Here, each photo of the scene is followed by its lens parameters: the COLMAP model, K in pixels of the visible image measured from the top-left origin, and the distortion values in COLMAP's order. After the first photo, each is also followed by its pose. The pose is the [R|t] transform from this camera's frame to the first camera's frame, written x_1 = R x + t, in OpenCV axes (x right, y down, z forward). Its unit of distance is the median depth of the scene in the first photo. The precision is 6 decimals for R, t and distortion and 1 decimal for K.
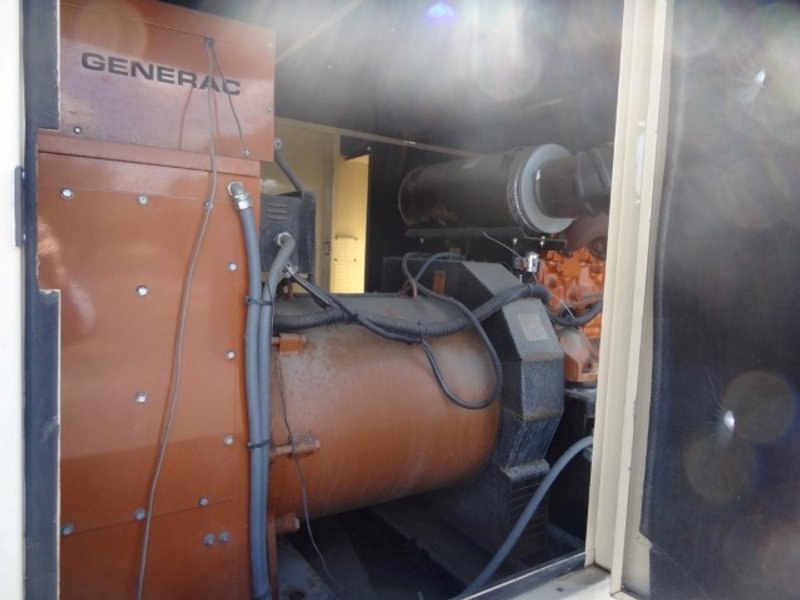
lens RADIAL K [[556.1, 0, 401.0], [0, 556.1, 301.7], [0, 0, 1]] dist [-0.018164, 0.007916]
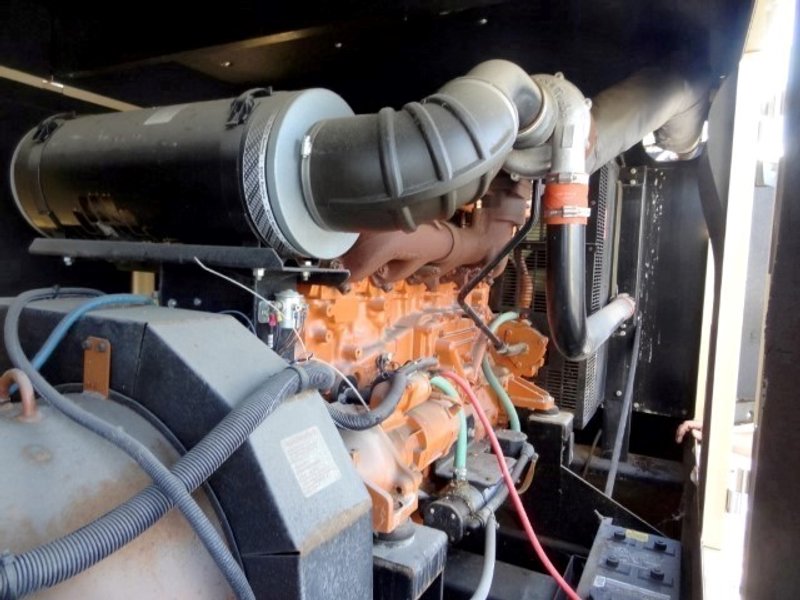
lens RADIAL K [[556.1, 0, 403.3], [0, 556.1, 298.5], [0, 0, 1]] dist [-0.018164, 0.007916]
pose [[0.868507, -0.037869, 0.494228, 0.064992], [0.032861, 0.999283, 0.018822, -0.089441], [-0.494587, -0.000107, 0.869128, 0.479520]]
